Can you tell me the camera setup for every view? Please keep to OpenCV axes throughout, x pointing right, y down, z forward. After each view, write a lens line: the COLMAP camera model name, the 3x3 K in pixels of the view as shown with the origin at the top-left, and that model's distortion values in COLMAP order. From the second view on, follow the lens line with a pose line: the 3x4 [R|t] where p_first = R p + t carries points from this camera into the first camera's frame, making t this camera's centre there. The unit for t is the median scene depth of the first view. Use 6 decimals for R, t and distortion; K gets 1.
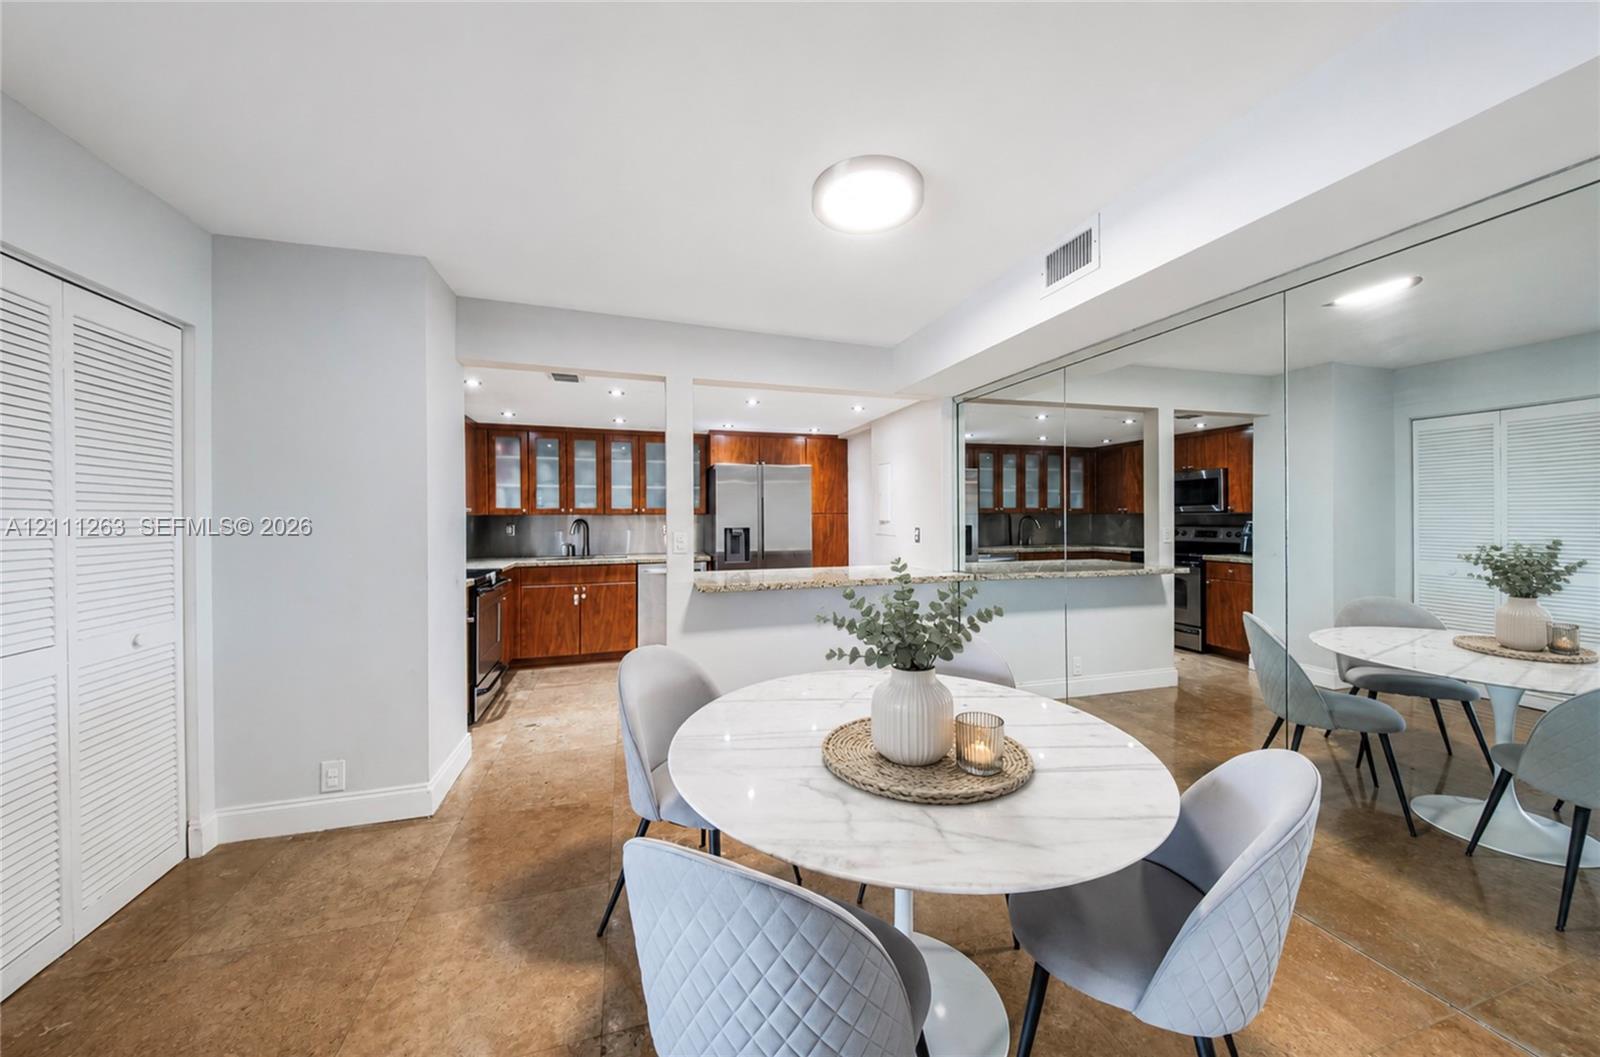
lens RADIAL K [[592.7, 0, 798.5], [0, 592.7, 524.1], [0, 0, 1]] dist [-0.000806, 0.000017]
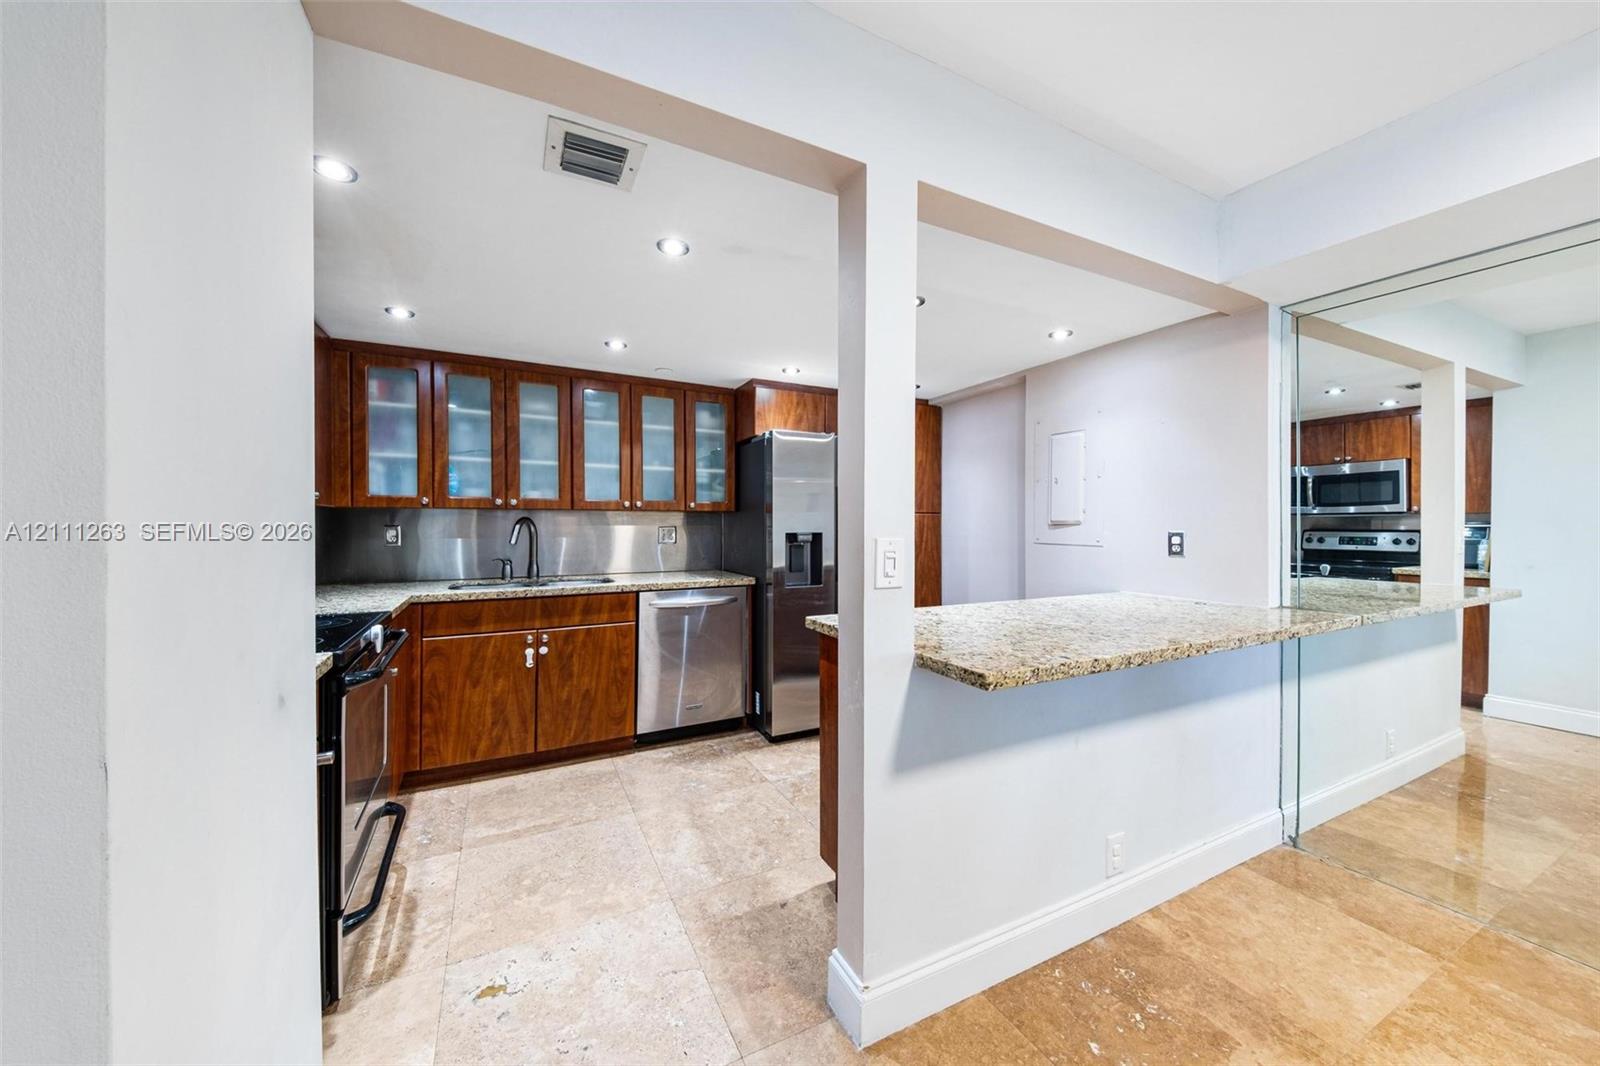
lens RADIAL K [[569.7, 0, 799.6], [0, 569.7, 530.0], [0, 0, 1]] dist [0.000857, -0.000161]
pose [[0.977524, 0.003047, 0.210800, -0.230072], [-0.003041, 0.999995, -0.000350, 0.003945], [-0.210800, -0.000299, 0.977529, 0.396704]]
